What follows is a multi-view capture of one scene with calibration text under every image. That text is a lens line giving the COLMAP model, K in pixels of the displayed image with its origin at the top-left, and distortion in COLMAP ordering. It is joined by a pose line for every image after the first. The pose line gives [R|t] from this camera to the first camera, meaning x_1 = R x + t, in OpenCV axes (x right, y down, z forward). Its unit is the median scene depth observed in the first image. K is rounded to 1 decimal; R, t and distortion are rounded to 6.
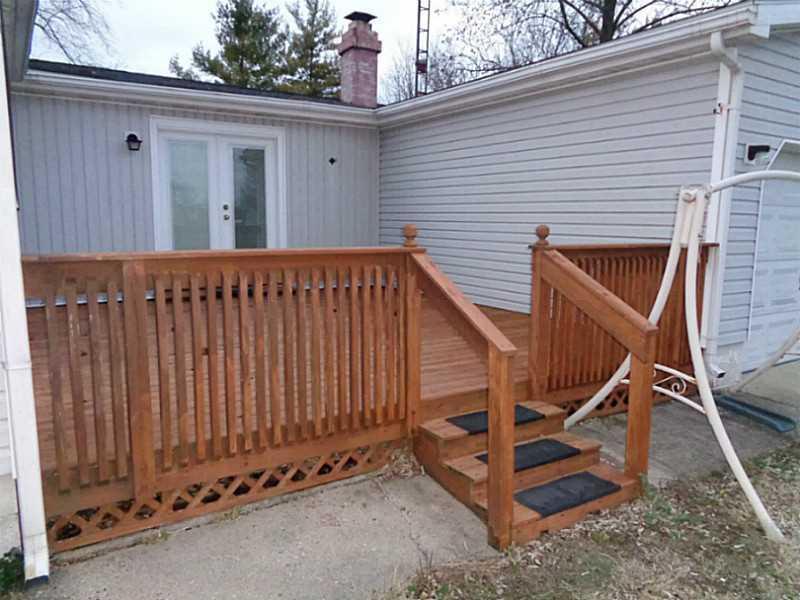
lens RADIAL K [[599.8, 0, 403.1], [0, 599.8, 303.4], [0, 0, 1]] dist [-0.014146, 0.032683]
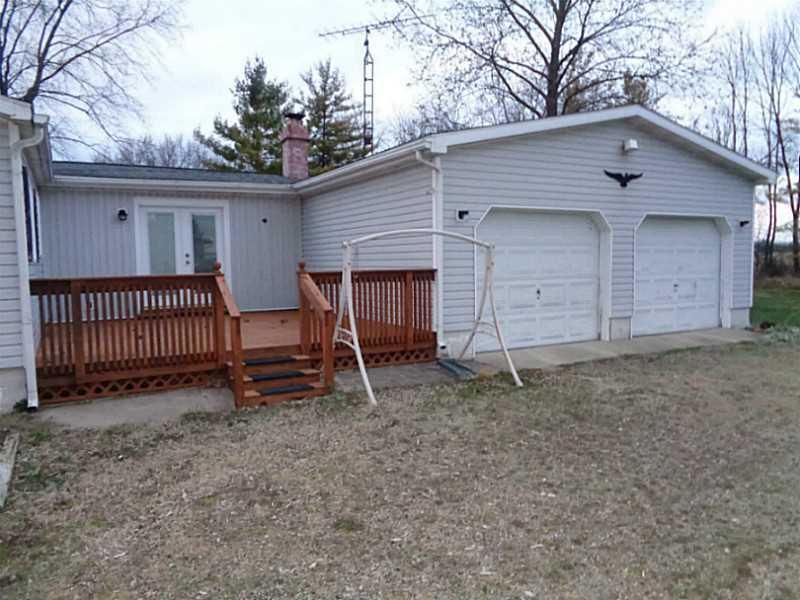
lens RADIAL K [[590.4, 0, 400.0], [0, 590.4, 300.0], [0, 0, 1]] dist [-0.023900, 0.032951]
pose [[0.997984, -0.024390, -0.058596, 0.069532], [0.020044, 0.997083, -0.073645, 0.014594], [0.060221, 0.072322, 0.995562, -0.089148]]
